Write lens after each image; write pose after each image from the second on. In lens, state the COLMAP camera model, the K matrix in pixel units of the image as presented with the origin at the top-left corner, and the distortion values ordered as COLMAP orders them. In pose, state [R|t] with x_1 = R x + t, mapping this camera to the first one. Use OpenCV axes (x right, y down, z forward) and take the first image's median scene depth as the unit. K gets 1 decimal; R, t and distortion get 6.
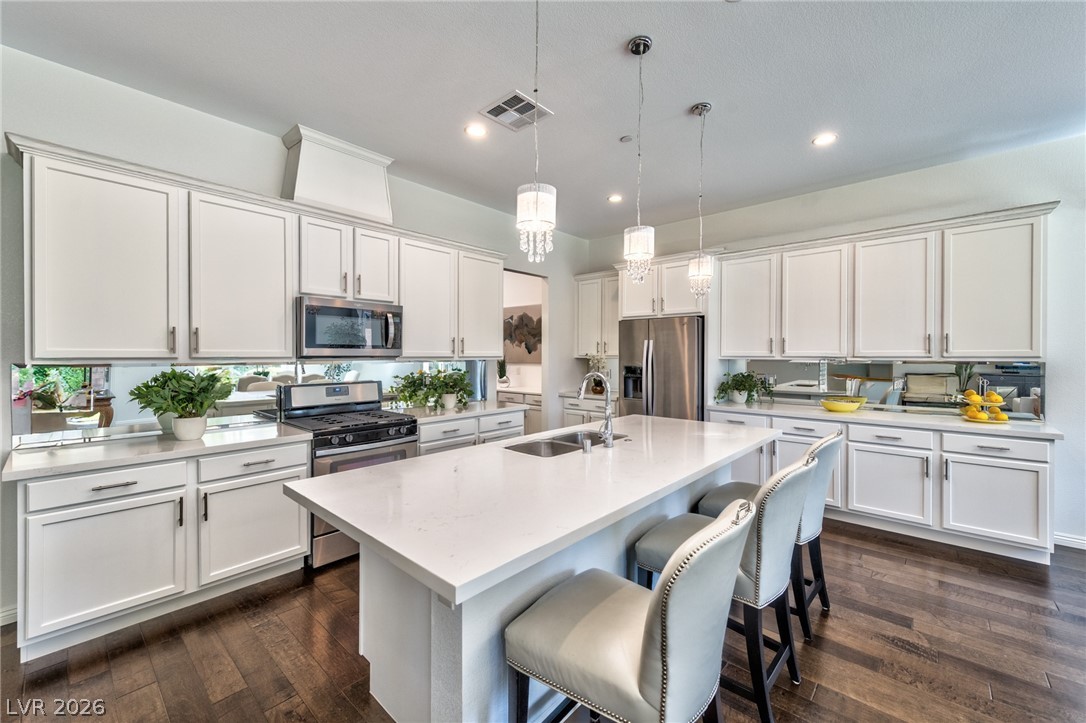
lens RADIAL K [[428.2, 0, 537.0], [0, 428.2, 358.7], [0, 0, 1]] dist [-0.002383, -0.000123]
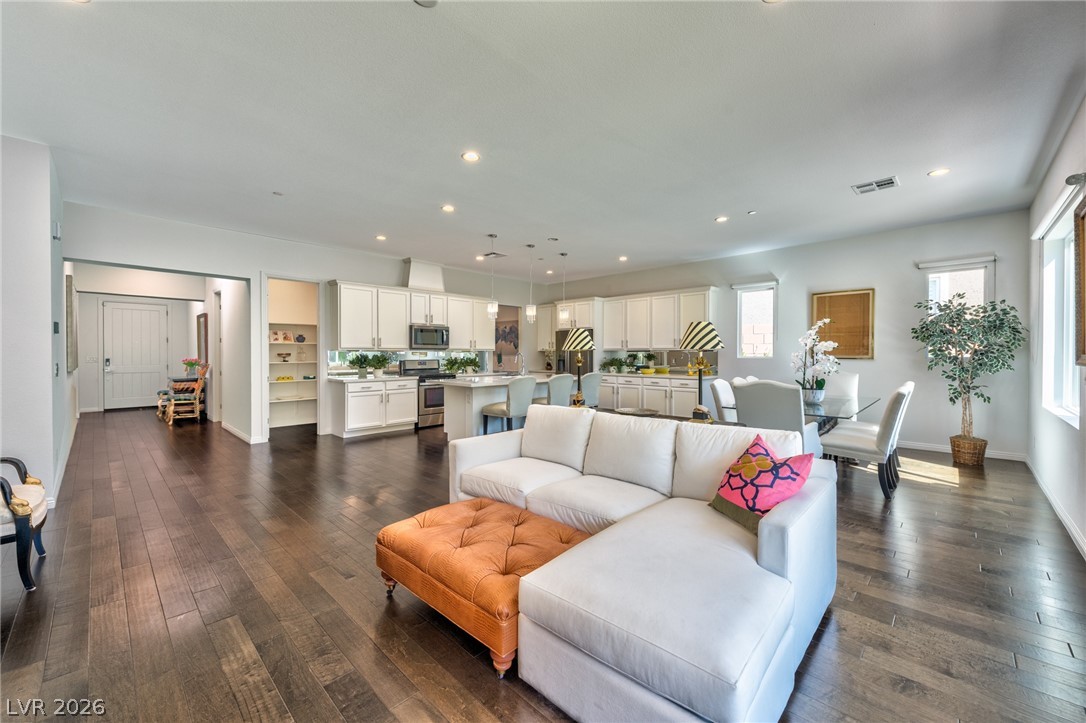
lens RADIAL K [[428.2, 0, 534.2], [0, 428.2, 358.8], [0, 0, 1]] dist [-0.002383, -0.000123]
pose [[0.998903, -0.001179, -0.046813, 0.259206], [0.001218, 0.999999, 0.000814, 0.049663], [0.046812, -0.000870, 0.998903, -1.317875]]
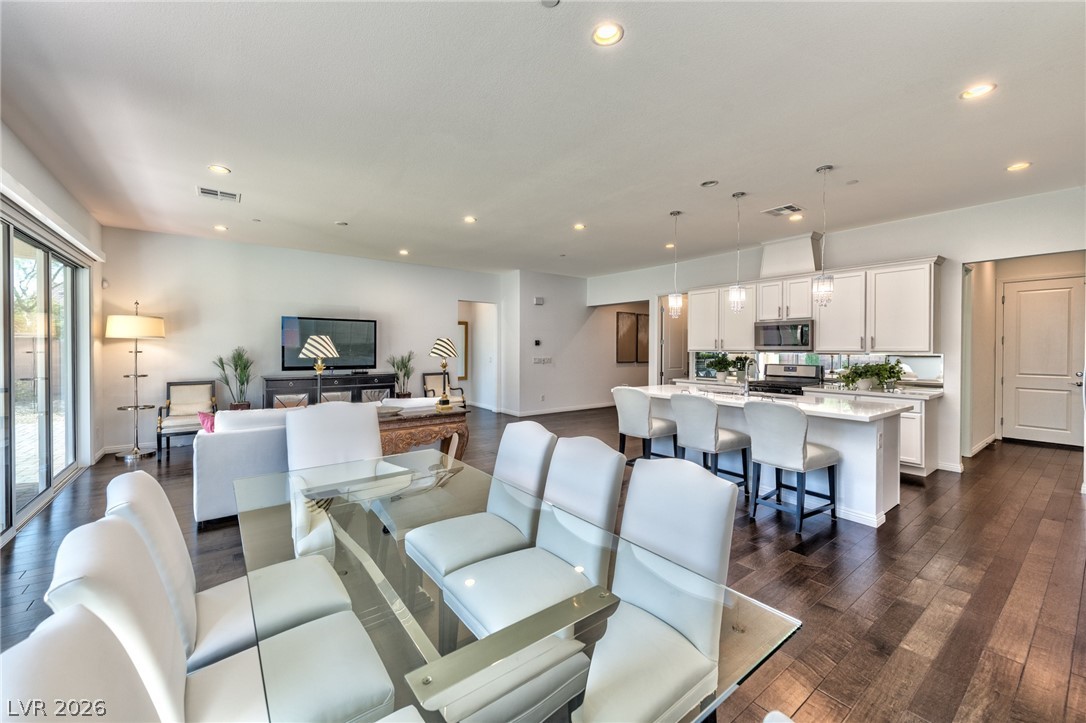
lens RADIAL K [[428.2, 0, 534.4], [0, 428.2, 351.1], [0, 0, 1]] dist [-0.002383, -0.000123]
pose [[-0.211751, 0.008318, -0.977288, 1.556318], [-0.003360, 0.999952, 0.009239, -0.012802], [0.977318, 0.005240, -0.211713, 0.309785]]
